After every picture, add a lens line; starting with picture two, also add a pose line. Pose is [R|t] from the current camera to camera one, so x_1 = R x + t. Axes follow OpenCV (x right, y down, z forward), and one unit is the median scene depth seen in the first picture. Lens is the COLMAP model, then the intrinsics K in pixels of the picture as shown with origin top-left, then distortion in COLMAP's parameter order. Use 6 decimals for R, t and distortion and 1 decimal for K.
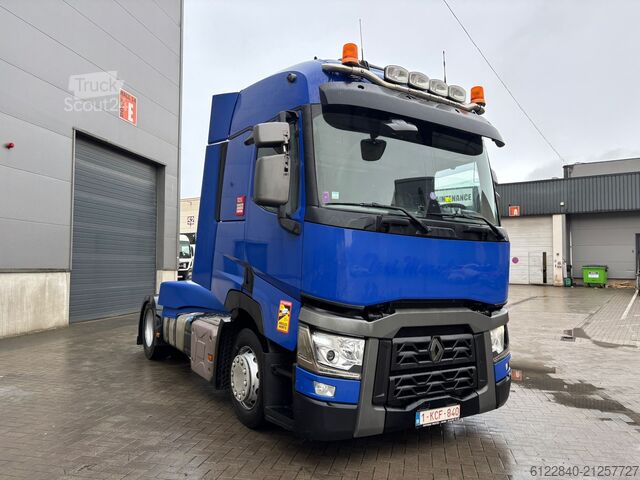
lens RADIAL K [[483.2, 0, 332.5], [0, 483.2, 241.6], [0, 0, 1]] dist [0.027963, -0.001304]
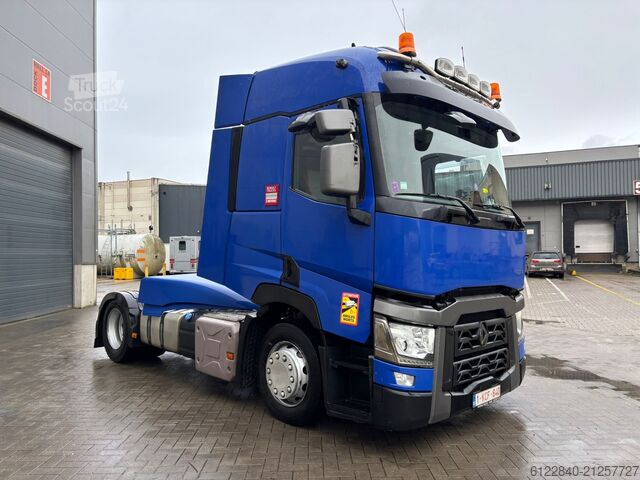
lens RADIAL K [[483.2, 0, 332.5], [0, 483.2, 241.6], [0, 0, 1]] dist [0.027963, -0.001304]
pose [[0.976203, -0.013630, 0.216431, -0.329215], [0.008743, 0.999685, 0.023523, -0.004845], [-0.216683, -0.021071, 0.976015, 0.050642]]
